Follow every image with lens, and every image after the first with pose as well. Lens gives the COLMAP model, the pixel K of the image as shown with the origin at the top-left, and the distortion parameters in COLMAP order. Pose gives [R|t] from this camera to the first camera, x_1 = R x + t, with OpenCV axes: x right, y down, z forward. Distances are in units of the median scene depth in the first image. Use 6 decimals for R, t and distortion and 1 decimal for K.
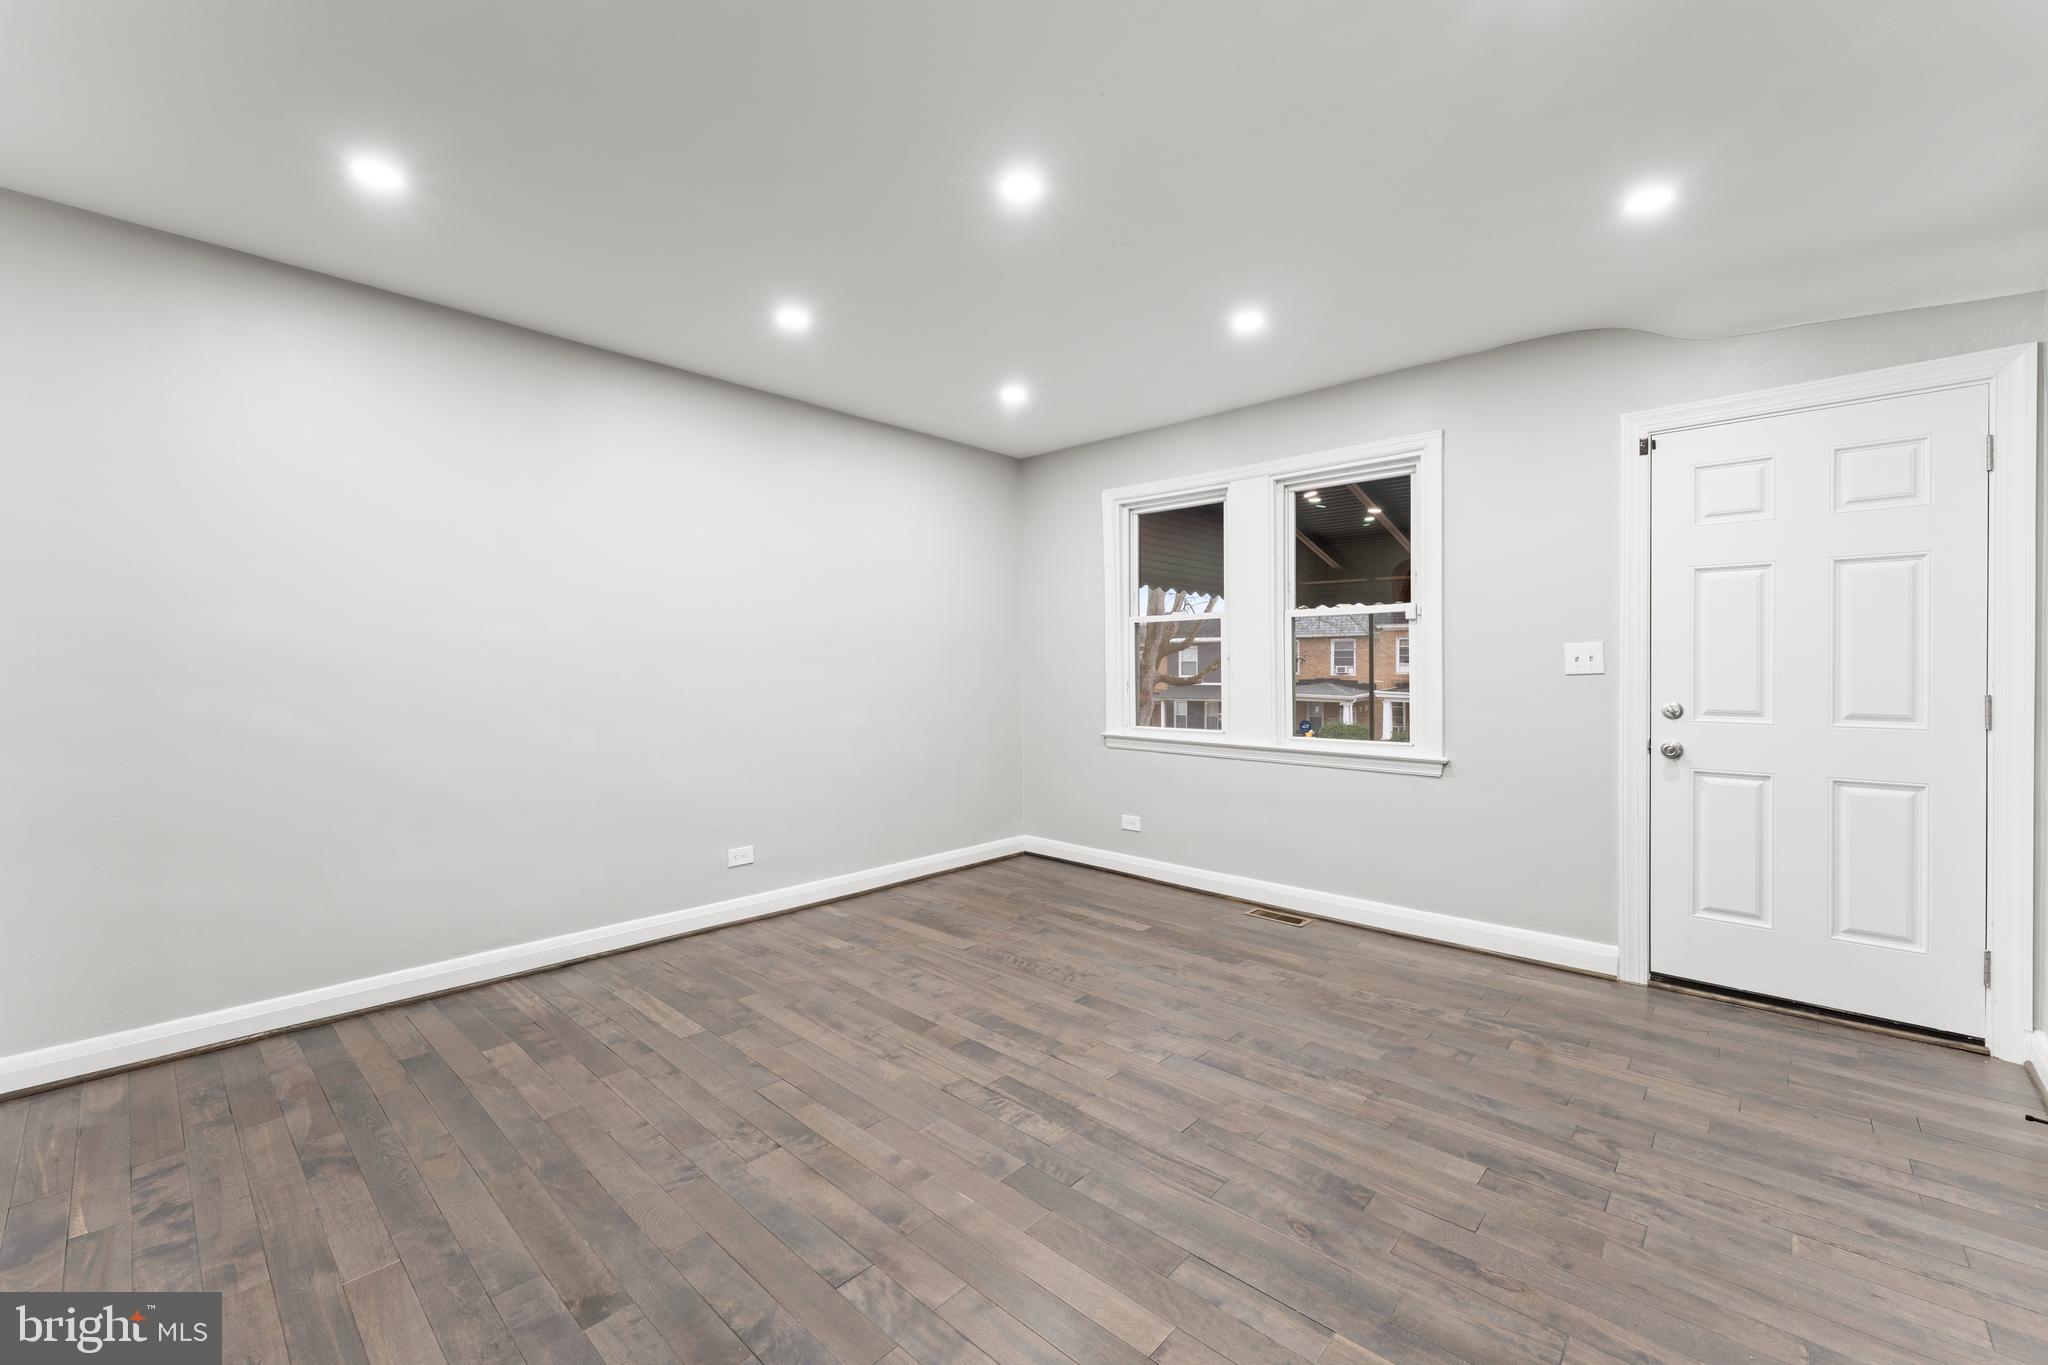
lens RADIAL K [[821.0, 0, 1012.2], [0, 821.0, 676.1], [0, 0, 1]] dist [0.001228, -0.000046]
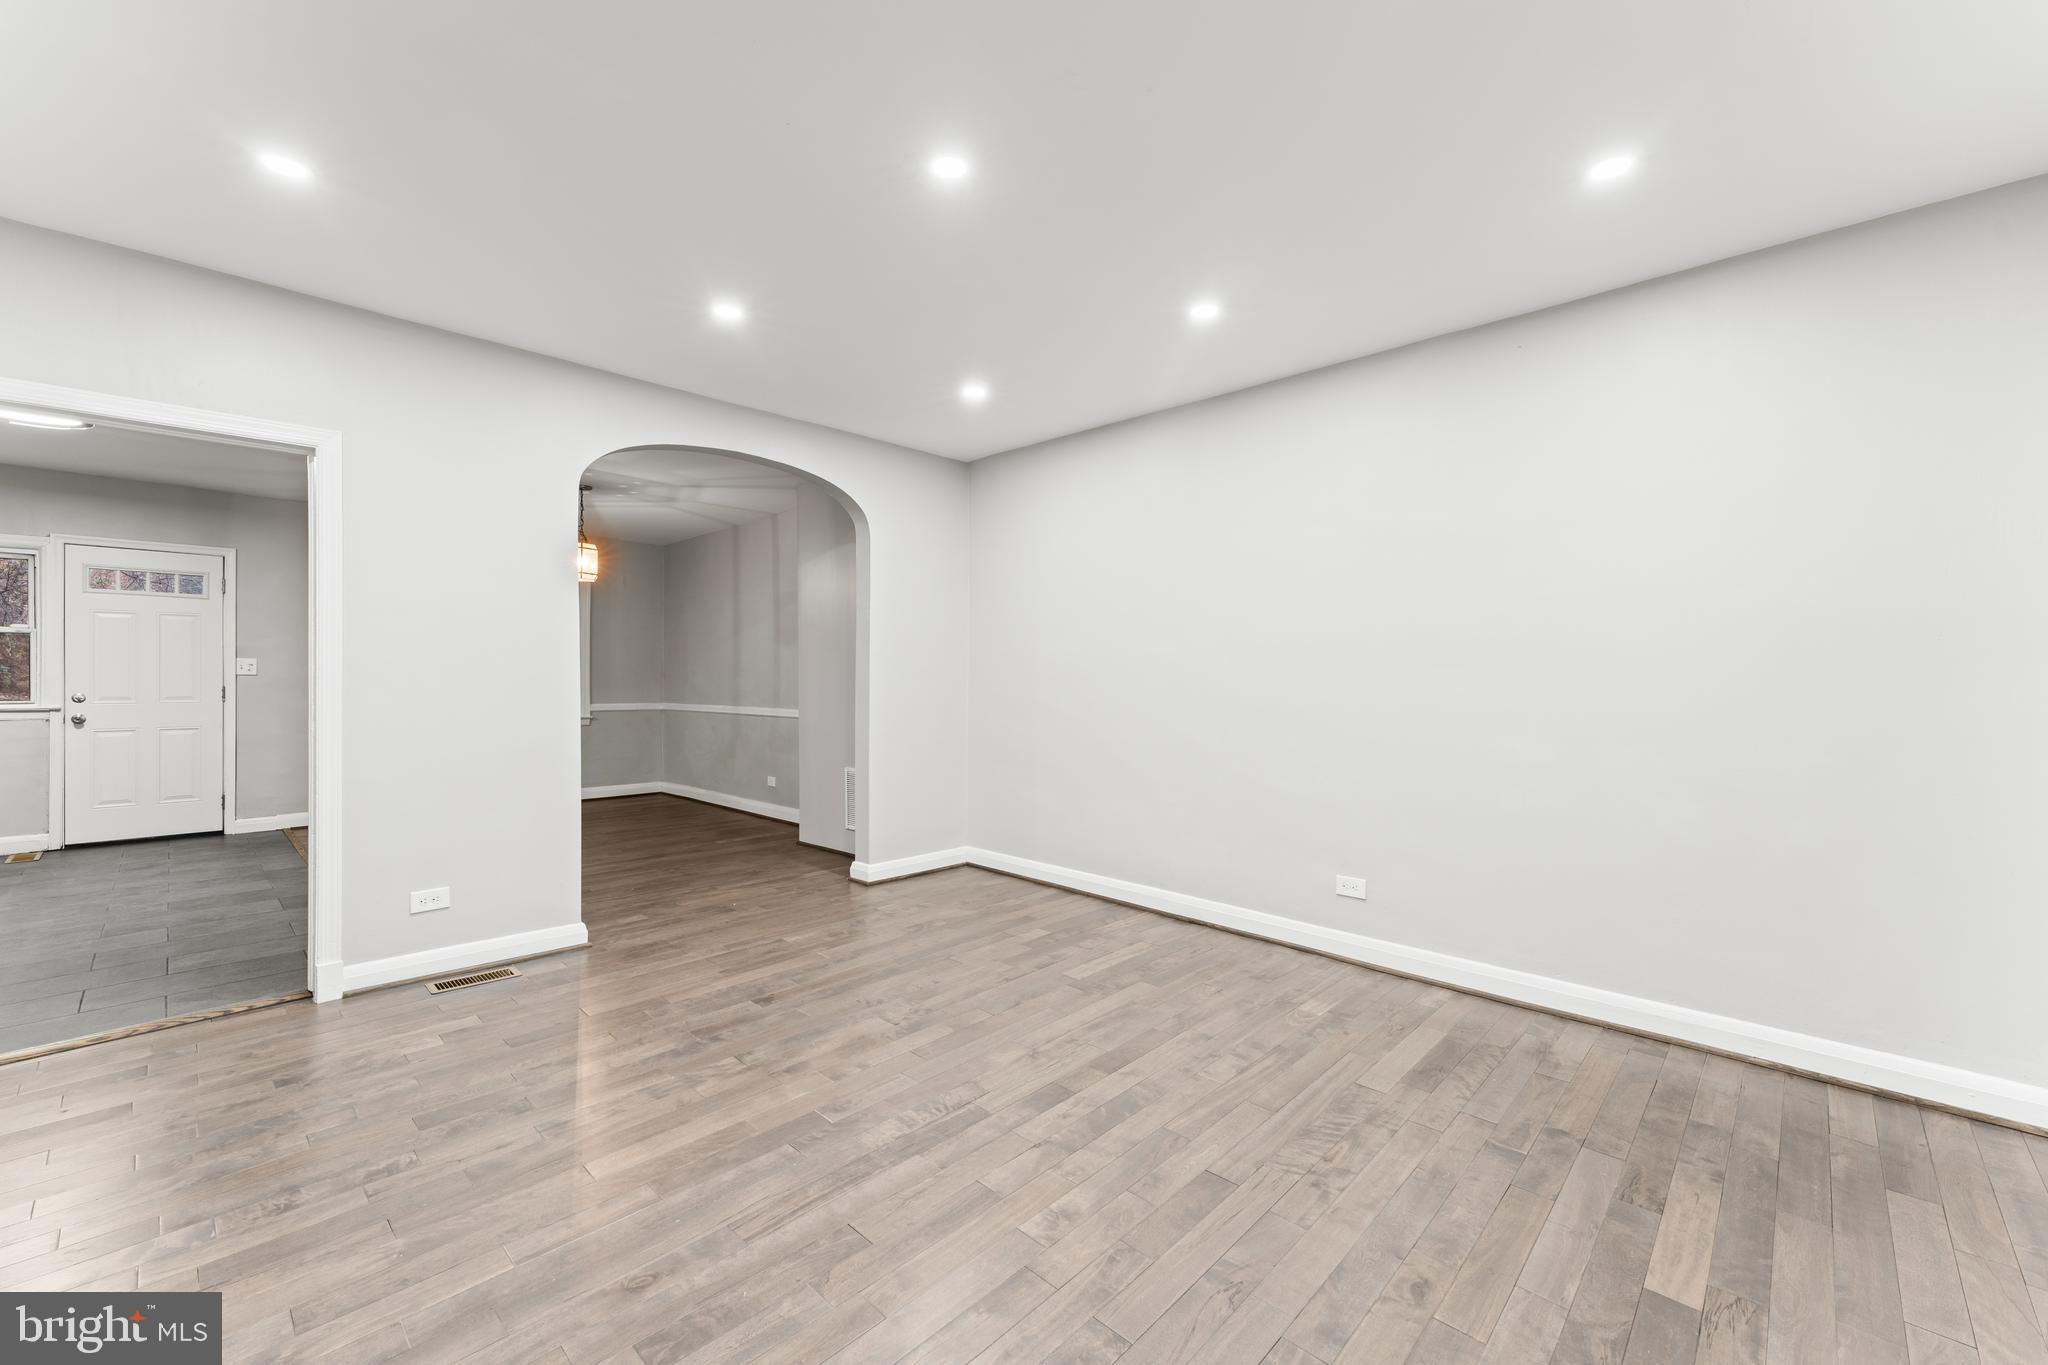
lens RADIAL K [[830.1, 0, 1029.3], [0, 830.1, 680.2], [0, 0, 1]] dist [-0.001828, -0.000173]
pose [[-0.012123, 0.006624, -0.999905, 0.803792], [-0.018032, 0.999814, 0.006842, -0.009997], [0.999764, 0.018114, -0.012001, 0.905750]]
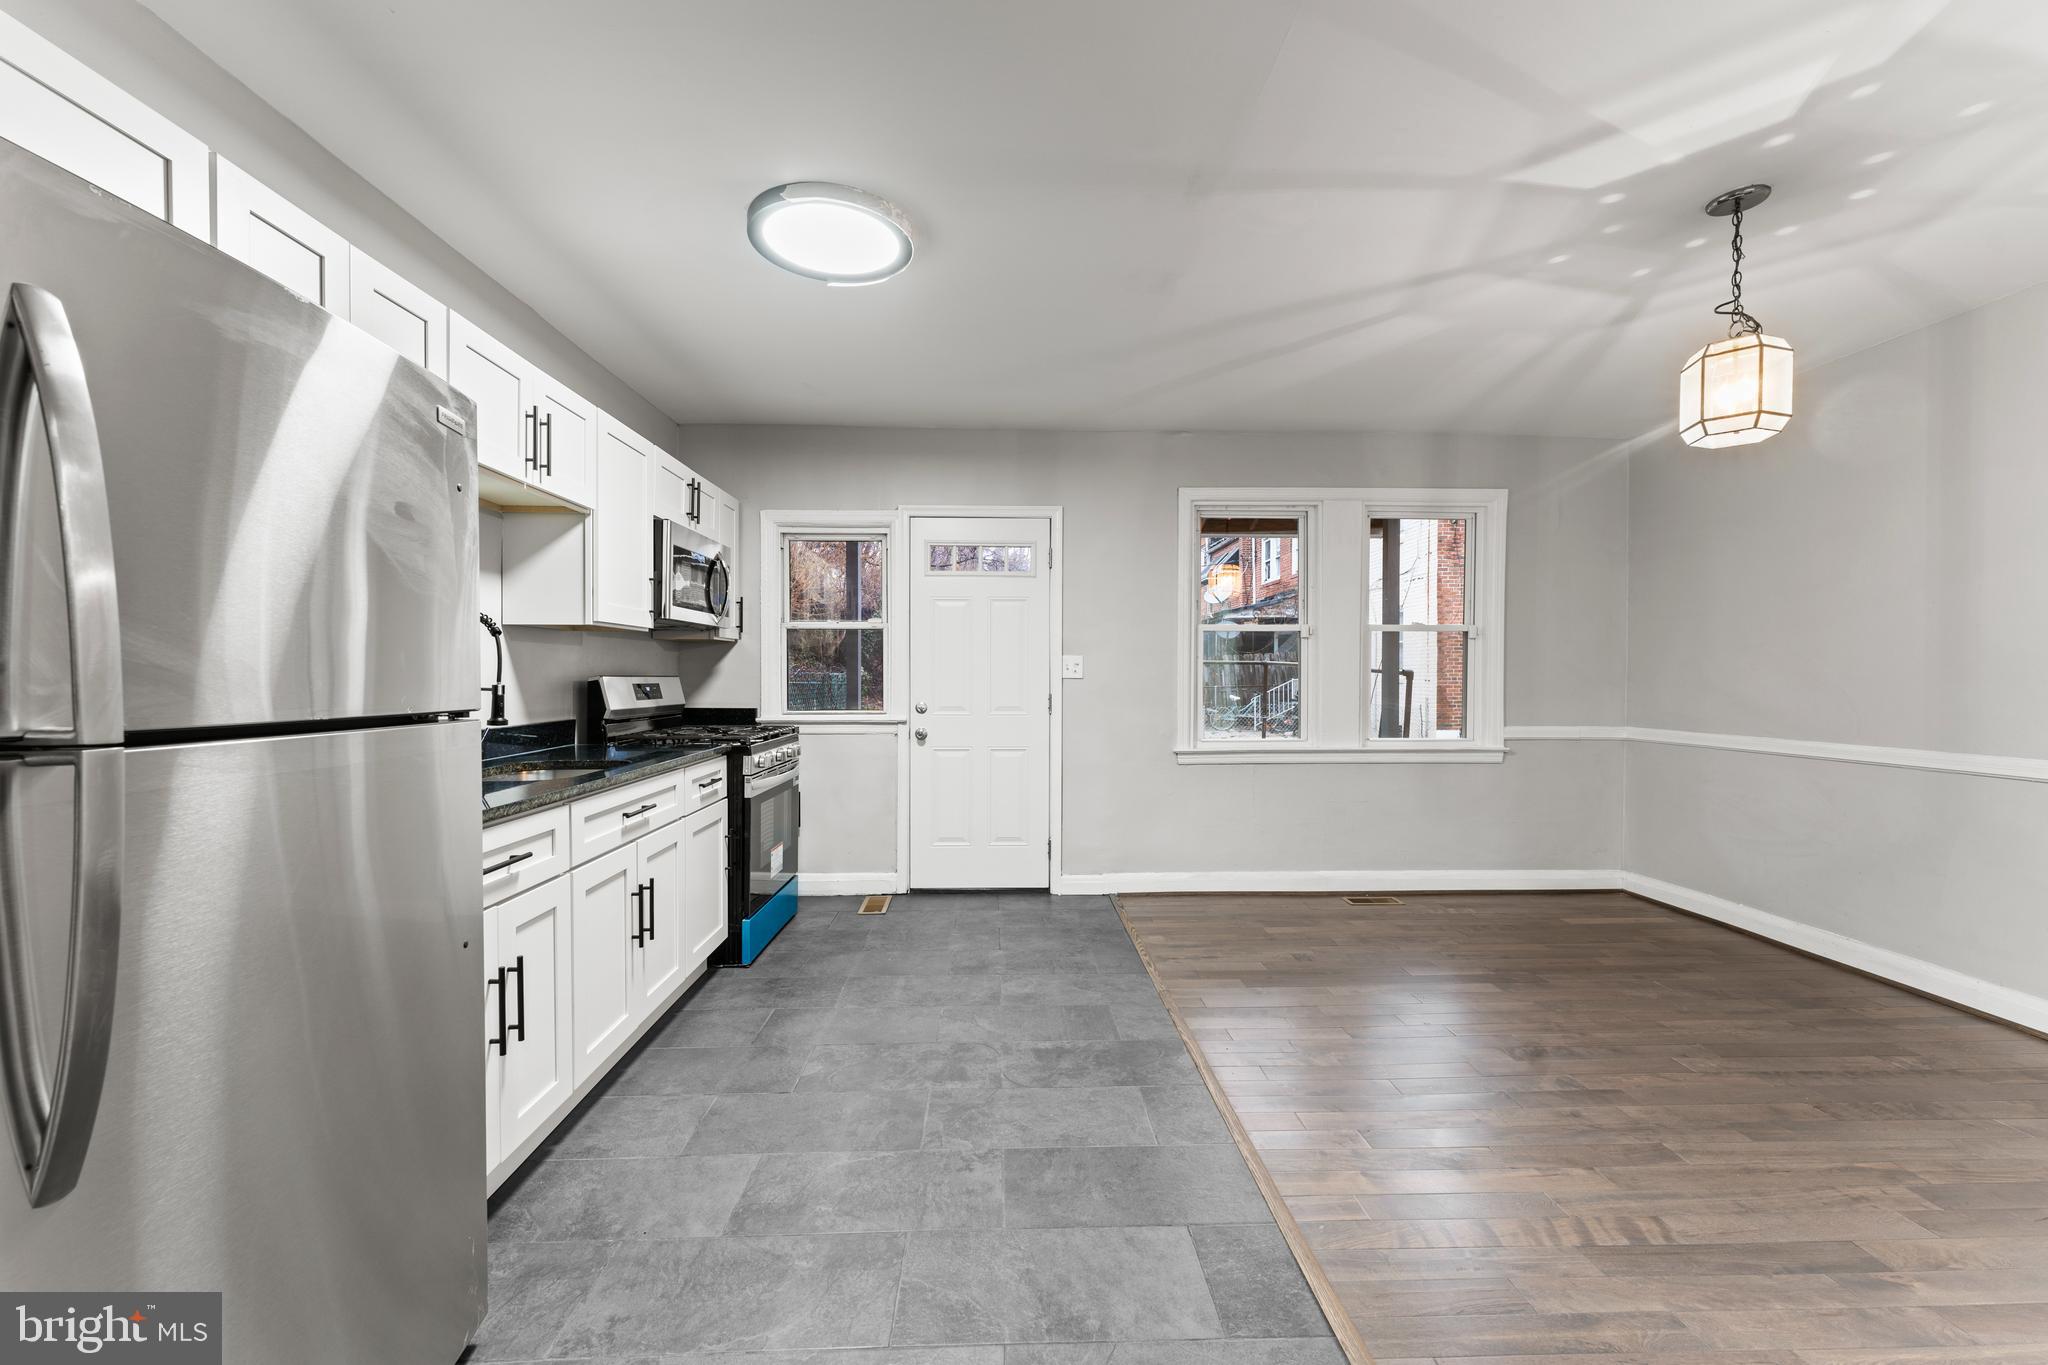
lens RADIAL K [[821.0, 0, 1024.0], [0, 821.0, 682.5], [0, 0, 1]] dist [0.001478, -0.000193]
pose [[-0.705059, 0.010294, -0.709074, -0.188490], [-0.009239, 0.999676, 0.023699, -0.000640], [0.709088, 0.023260, -0.704736, -0.160988]]
